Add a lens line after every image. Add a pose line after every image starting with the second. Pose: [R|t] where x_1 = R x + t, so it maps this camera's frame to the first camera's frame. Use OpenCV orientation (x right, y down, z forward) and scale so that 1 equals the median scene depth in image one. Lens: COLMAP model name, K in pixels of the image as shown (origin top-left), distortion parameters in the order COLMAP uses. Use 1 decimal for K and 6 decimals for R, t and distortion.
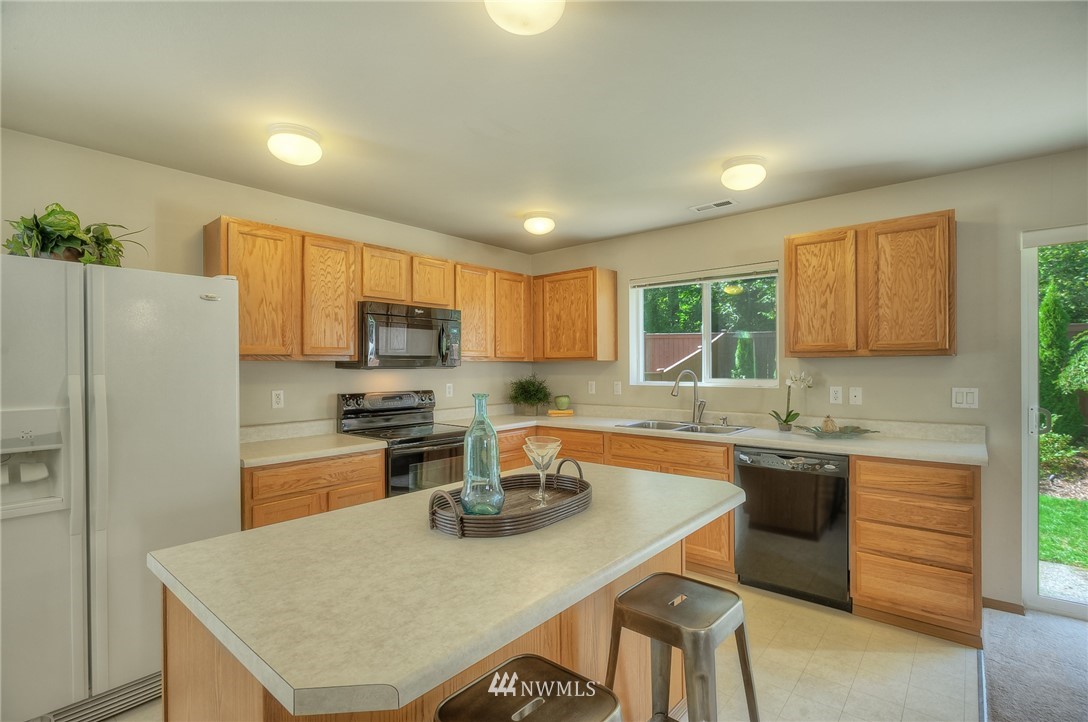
lens RADIAL K [[508.0, 0, 546.7], [0, 508.0, 365.4], [0, 0, 1]] dist [-0.003599, 0.001011]
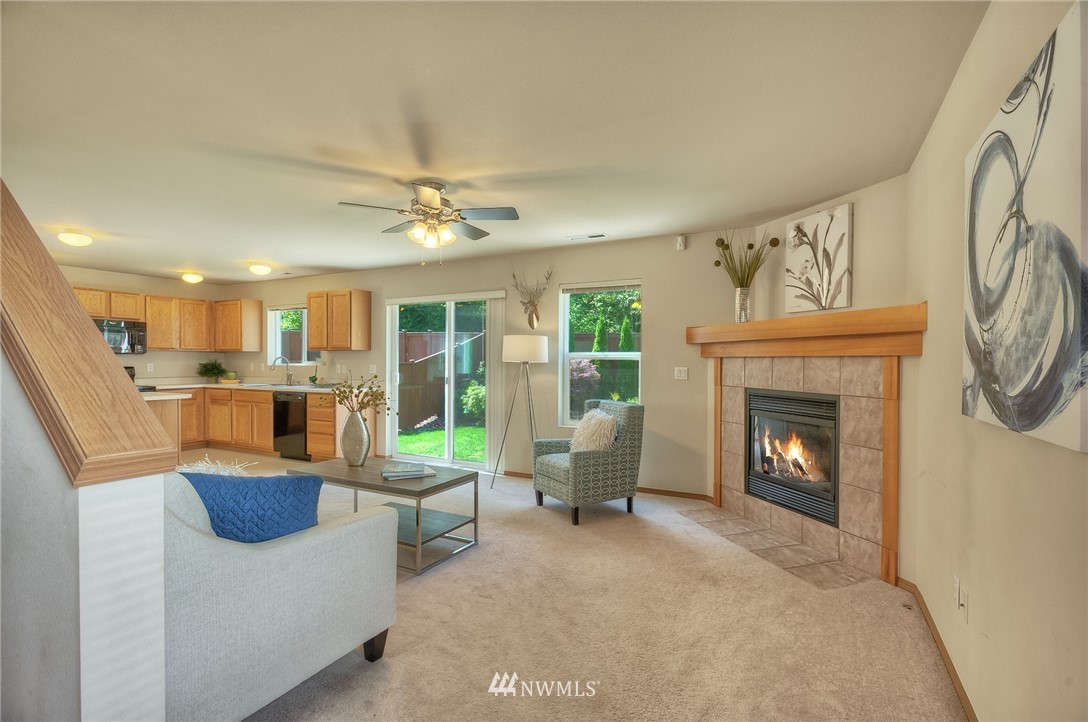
lens RADIAL K [[508.0, 0, 552.2], [0, 508.0, 366.6], [0, 0, 1]] dist [-0.003599, 0.001011]
pose [[0.977446, 0.008760, 0.211003, 0.992605], [-0.011007, 0.999894, 0.009480, 0.020274], [-0.210897, -0.011589, 0.977439, -1.235768]]
